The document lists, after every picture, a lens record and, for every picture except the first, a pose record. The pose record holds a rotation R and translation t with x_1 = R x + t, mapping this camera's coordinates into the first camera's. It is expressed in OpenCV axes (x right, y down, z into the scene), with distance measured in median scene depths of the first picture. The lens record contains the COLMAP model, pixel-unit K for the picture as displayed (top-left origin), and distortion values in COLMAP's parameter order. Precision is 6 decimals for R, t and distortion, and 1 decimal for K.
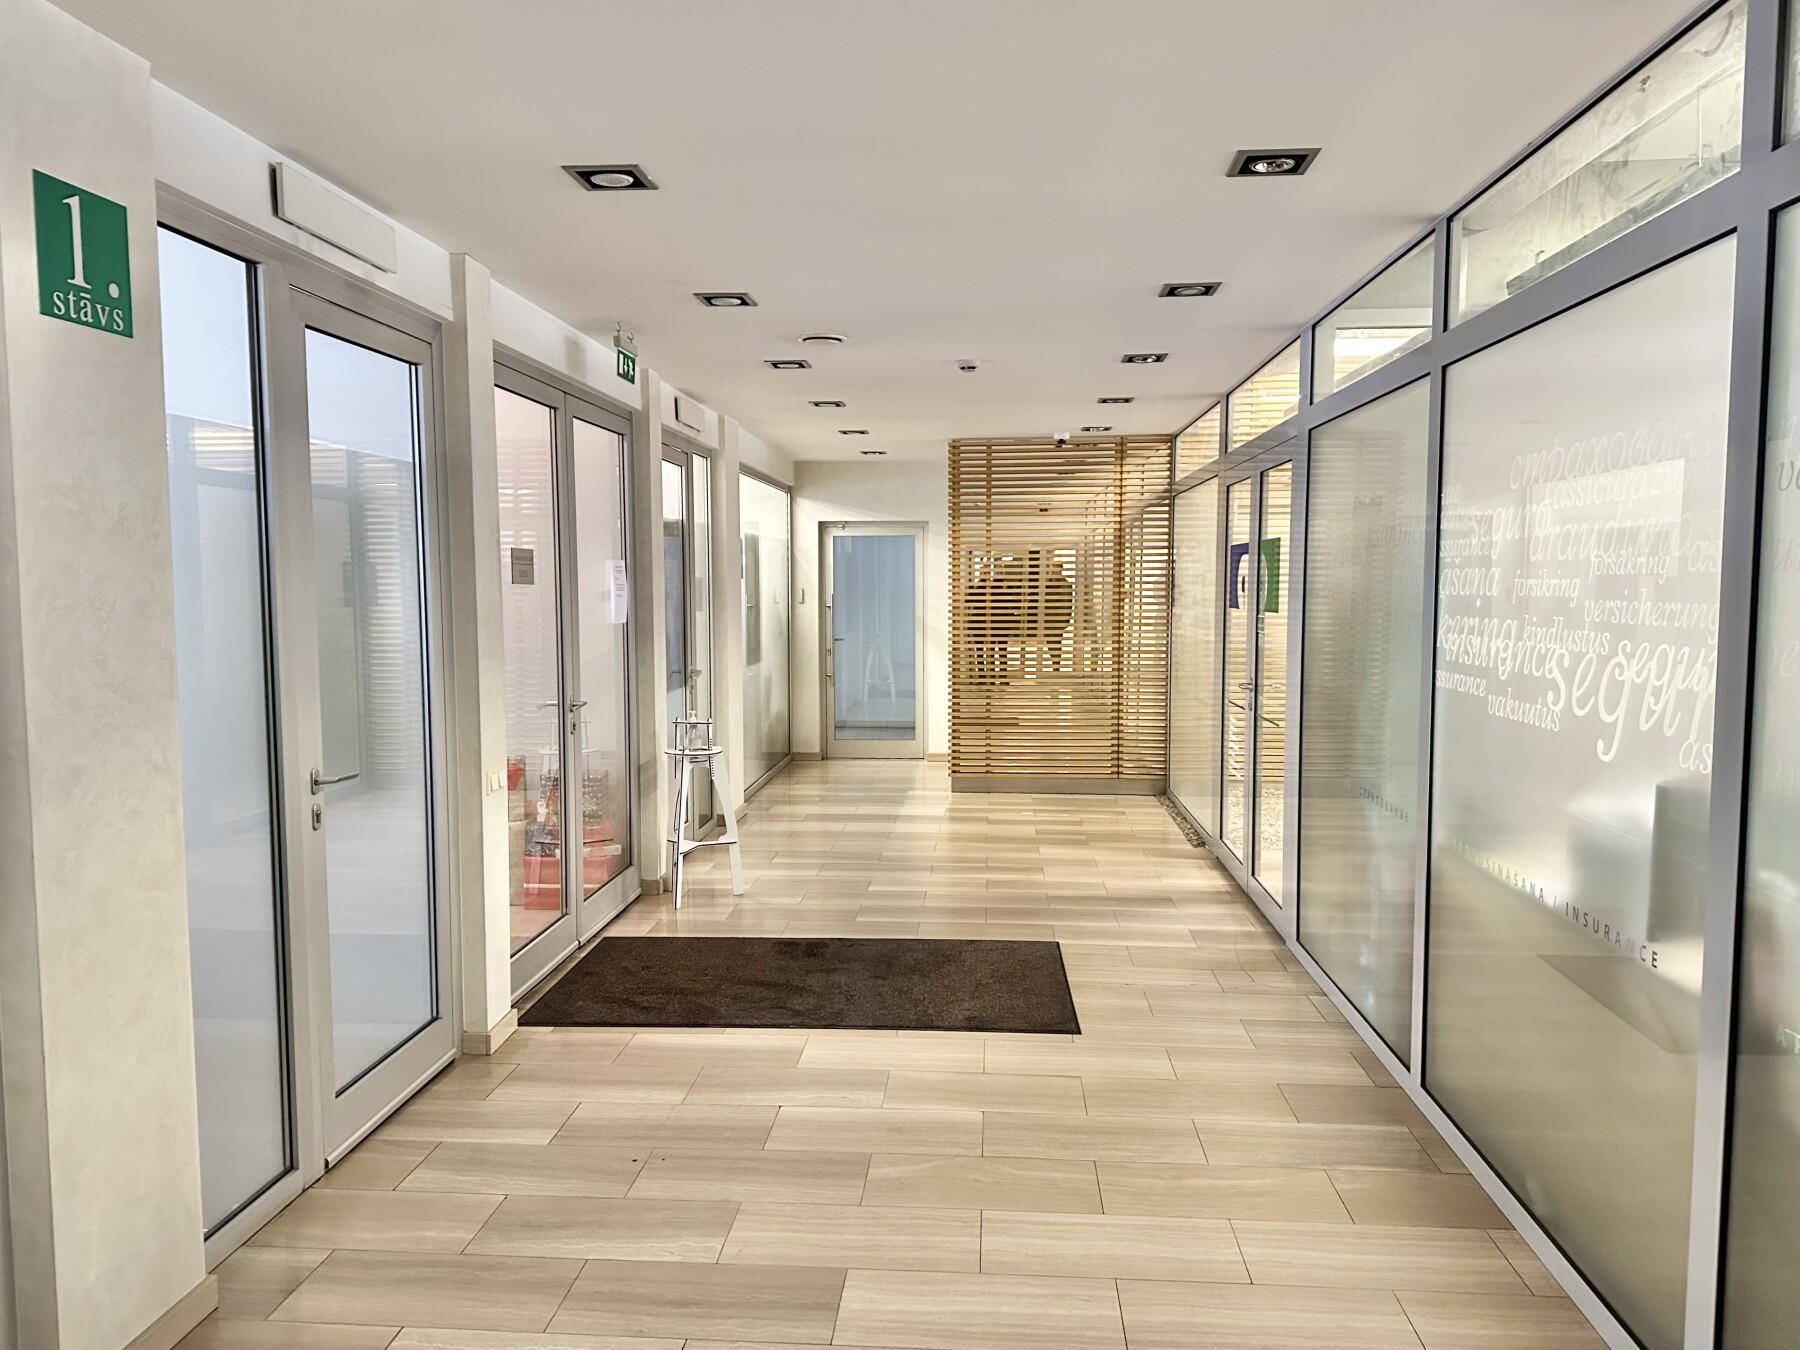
lens RADIAL K [[1324.2, 0, 896.3], [0, 1324.2, 682.4], [0, 0, 1]] dist [0.150418, -0.256832]
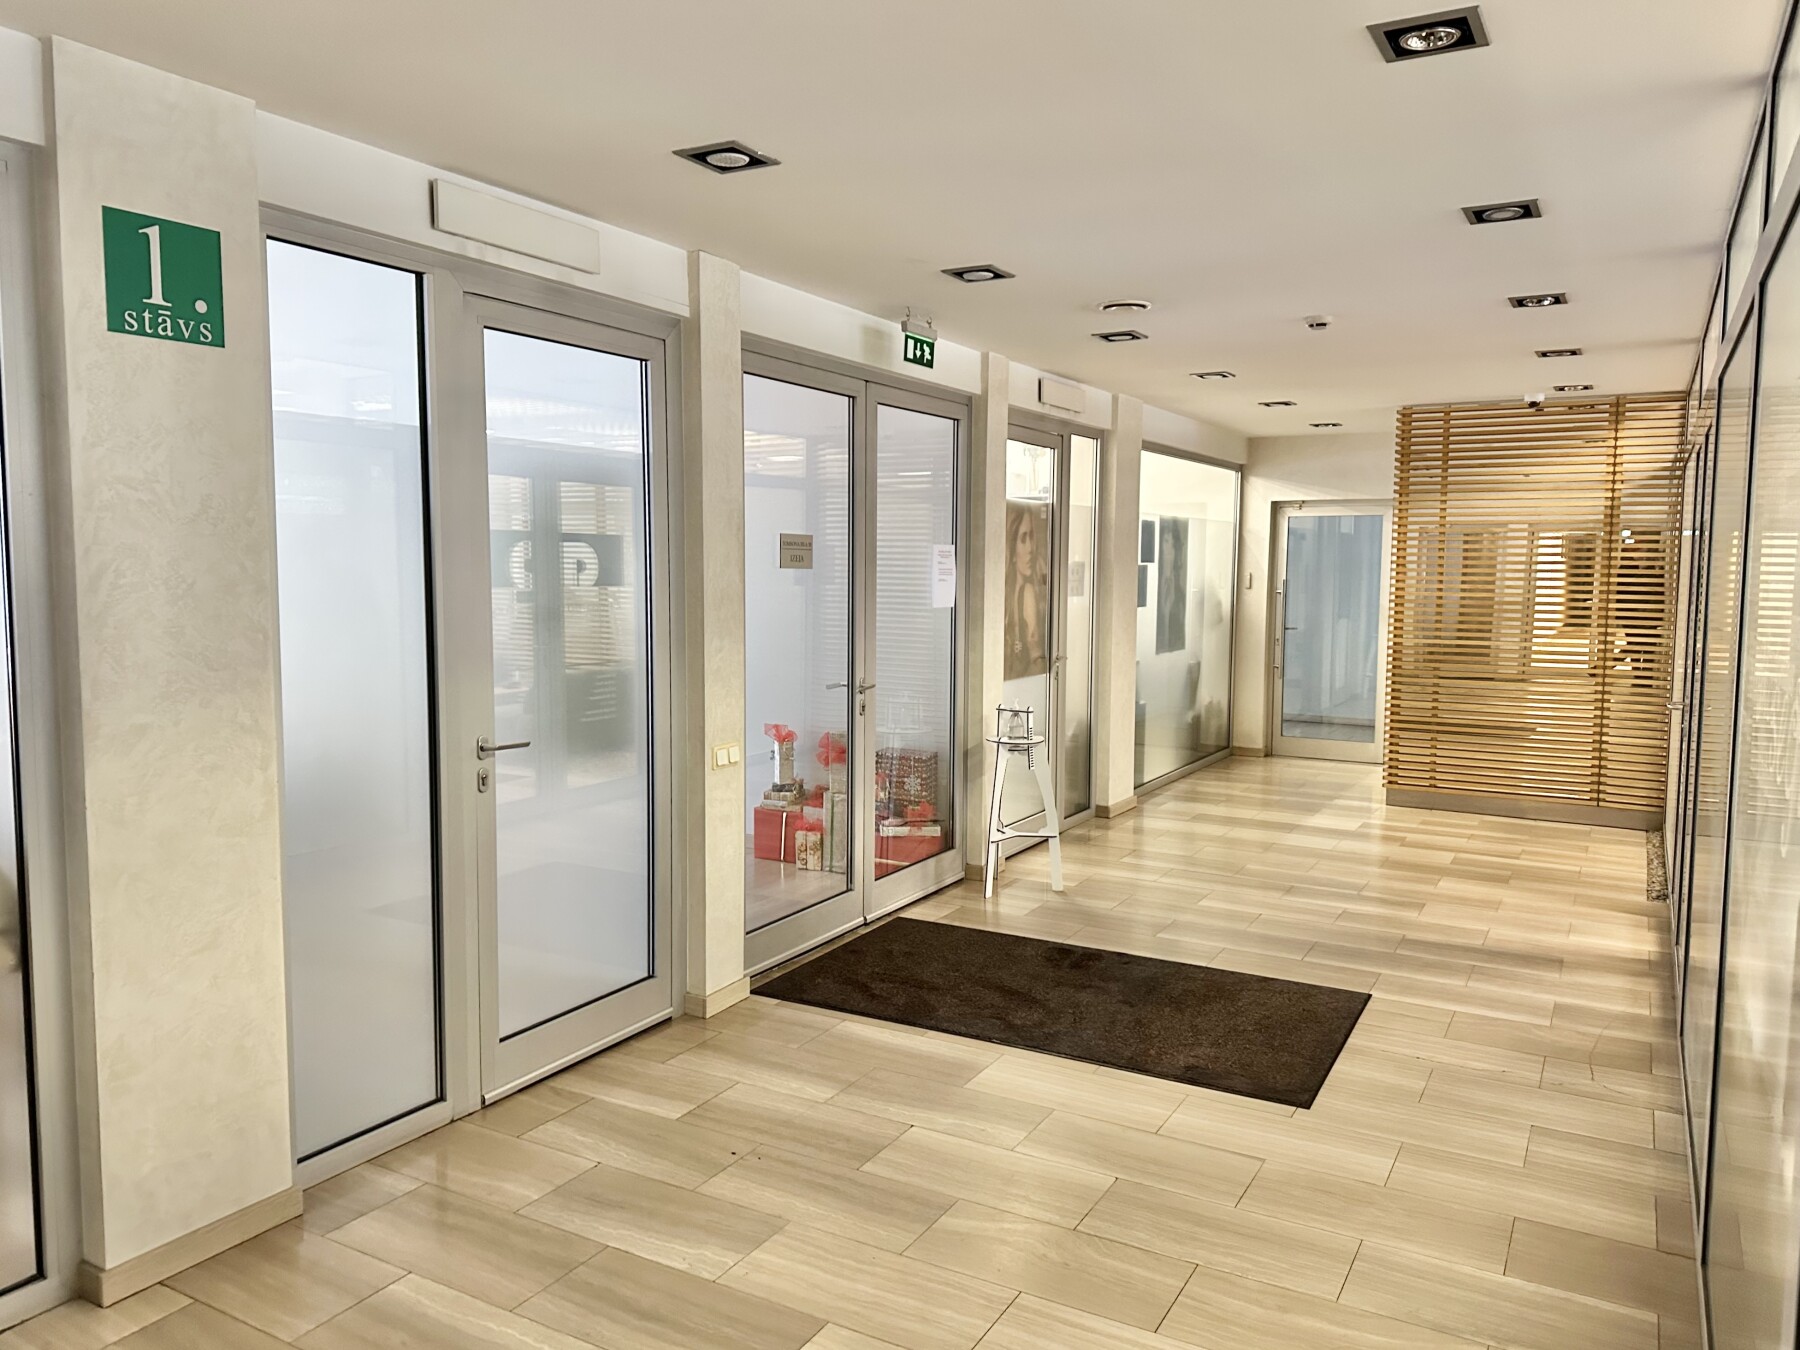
lens RADIAL K [[1294.7, 0, 904.8], [0, 1294.7, 666.6], [0, 0, 1]] dist [0.159174, -0.290490]
pose [[0.905895, 0.044792, -0.421127, 0.213183], [-0.043011, 0.998980, 0.013733, -0.014080], [0.421312, 0.005673, 0.906898, 0.119392]]
